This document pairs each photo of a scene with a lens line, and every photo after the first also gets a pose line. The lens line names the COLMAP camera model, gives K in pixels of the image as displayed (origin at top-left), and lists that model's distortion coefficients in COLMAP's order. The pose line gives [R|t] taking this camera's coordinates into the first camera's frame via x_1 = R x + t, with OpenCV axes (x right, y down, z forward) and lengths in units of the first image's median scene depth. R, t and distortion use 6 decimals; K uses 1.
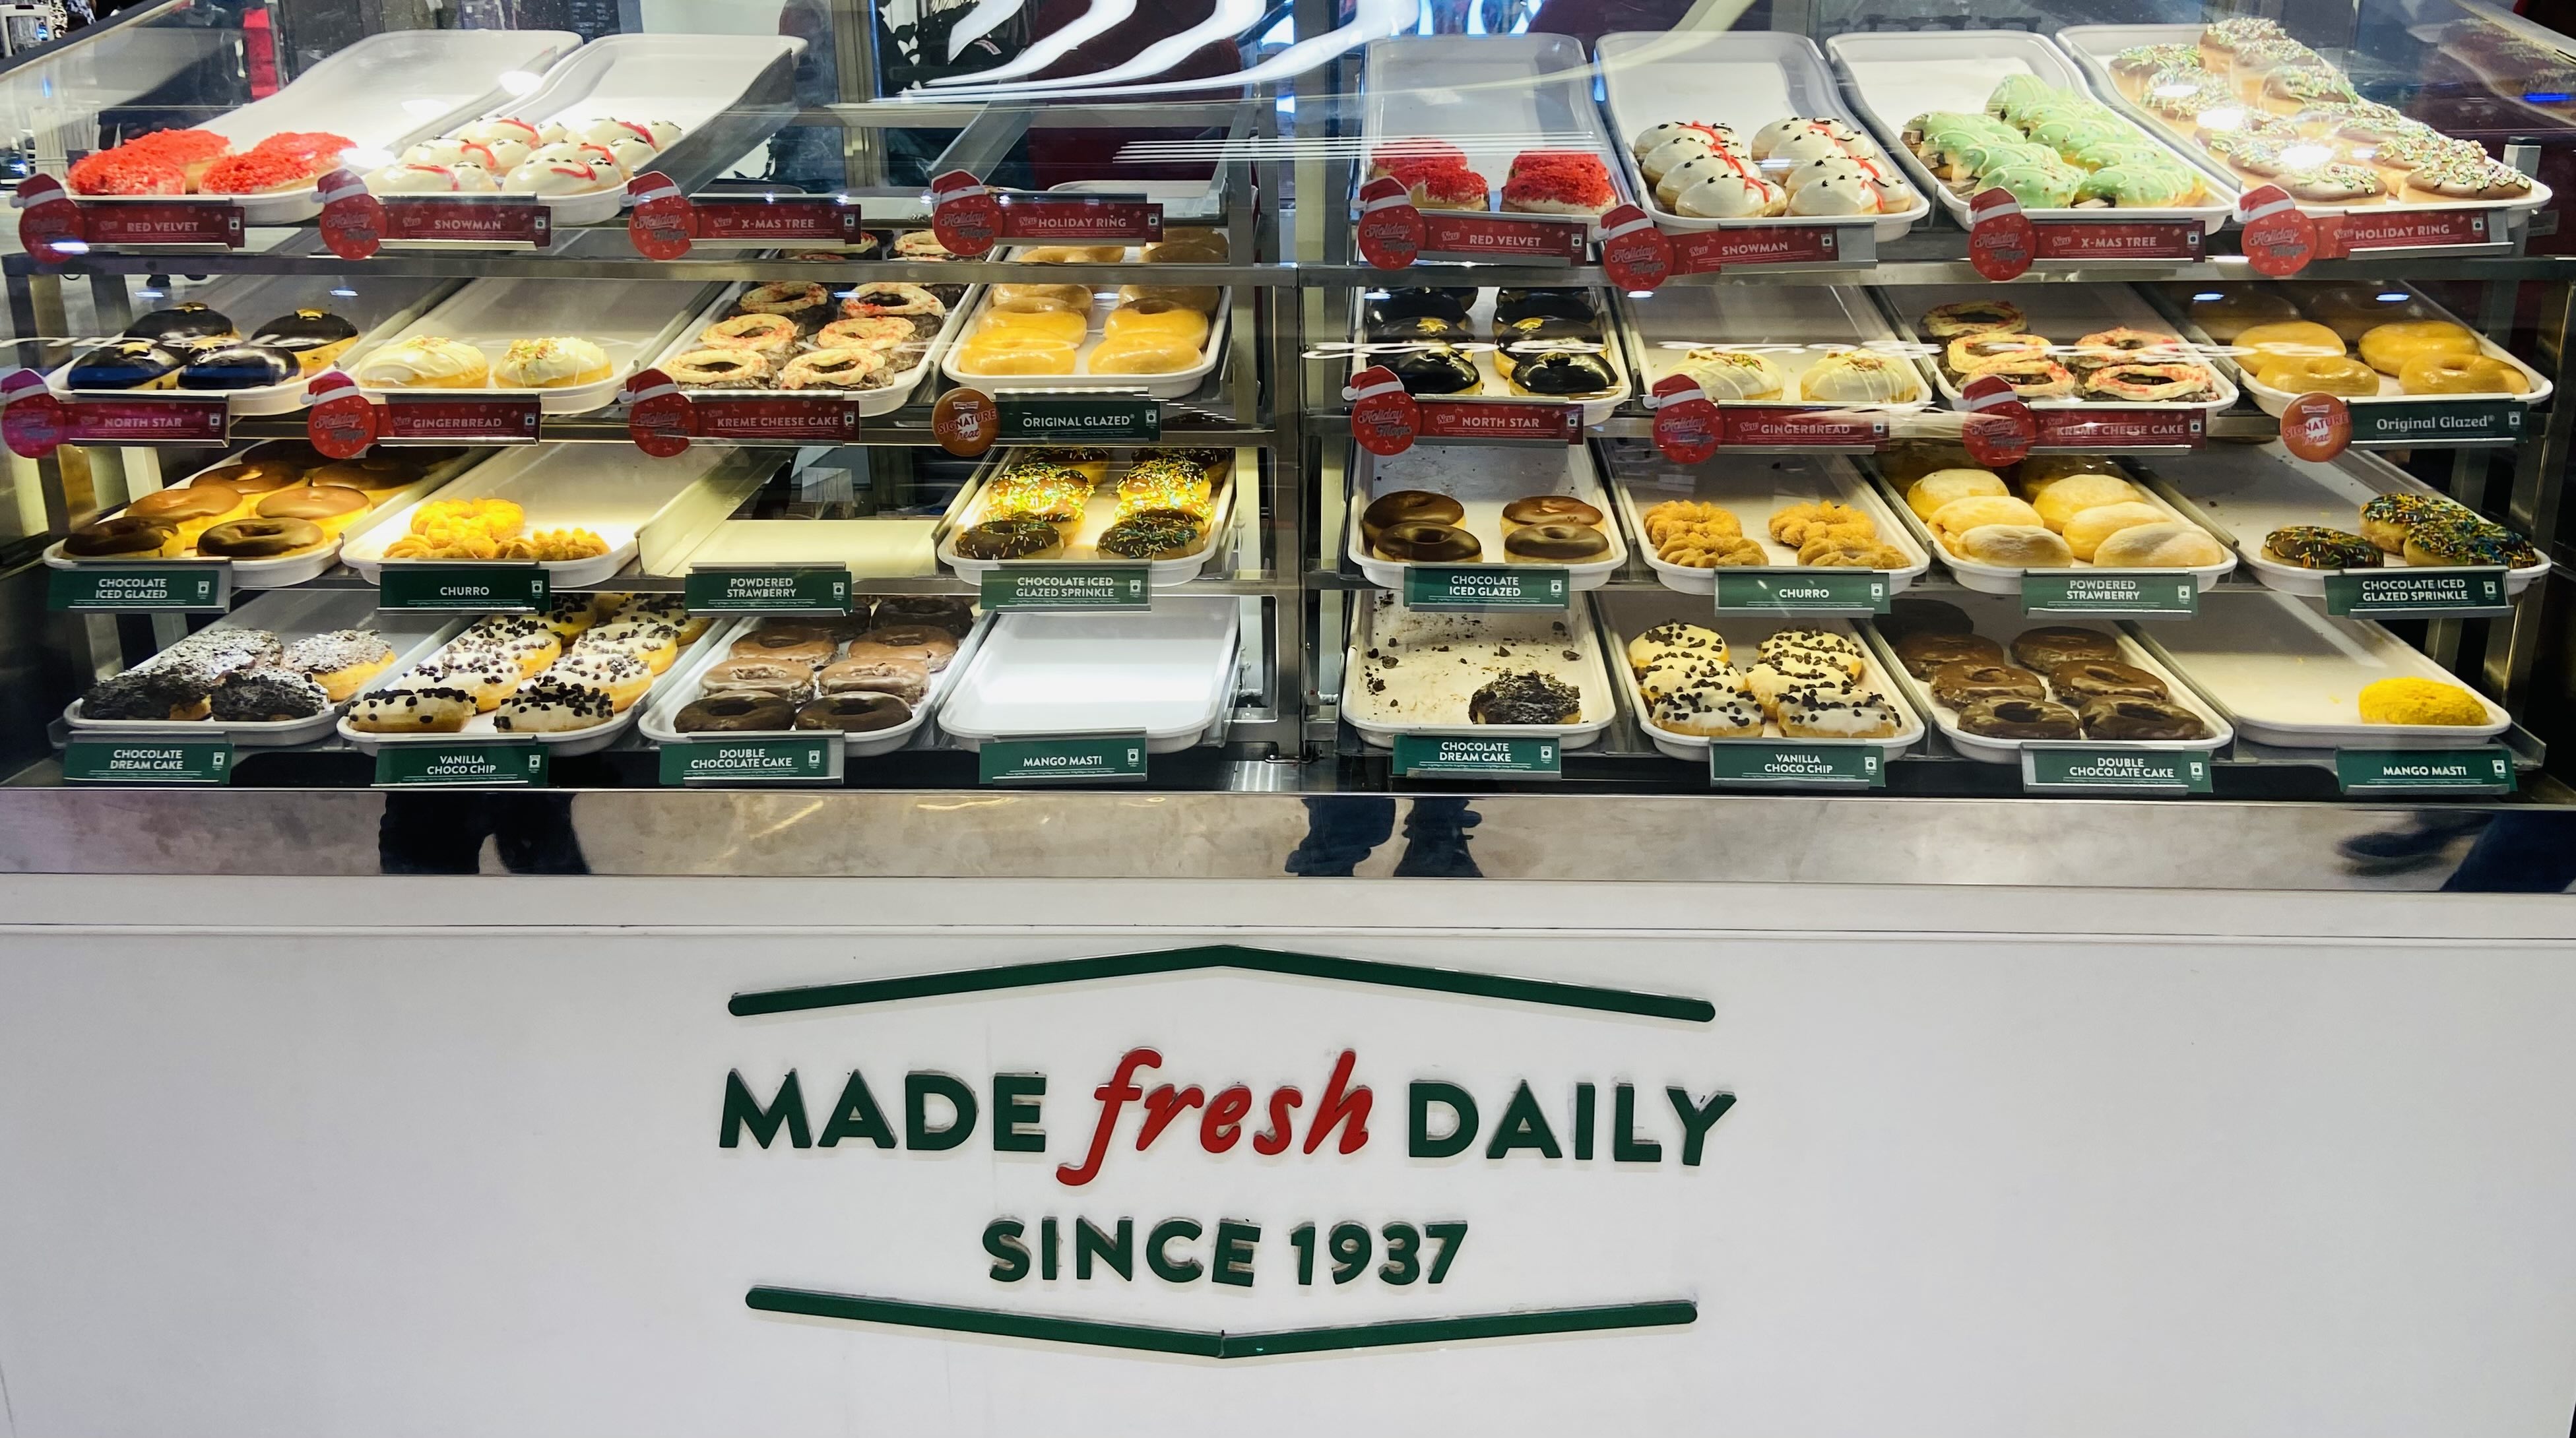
lens RADIAL K [[2014.3, 0, 1285.3], [0, 2014.3, 720.1], [0, 0, 1]] dist [-0.002189, -0.000475]
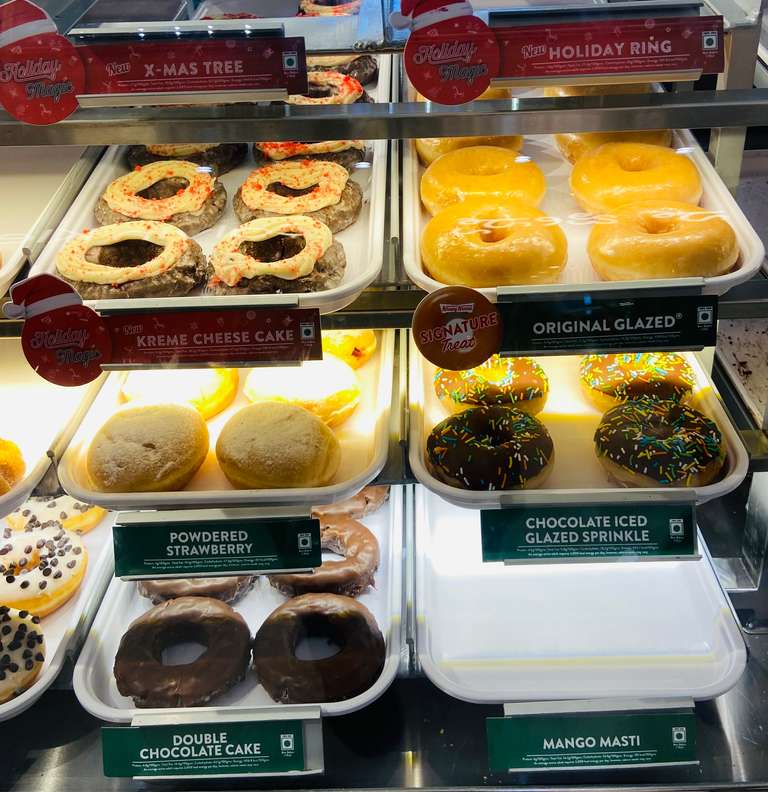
lens RADIAL K [[917.3, 0, 384.7], [0, 917.3, 395.5], [0, 0, 1]] dist [0.031135, 0.000000]
pose [[0.999194, -0.037566, -0.014124, -0.181825], [0.039460, 0.983766, 0.175067, -0.185139], [0.007318, -0.175483, 0.984455, 0.647600]]
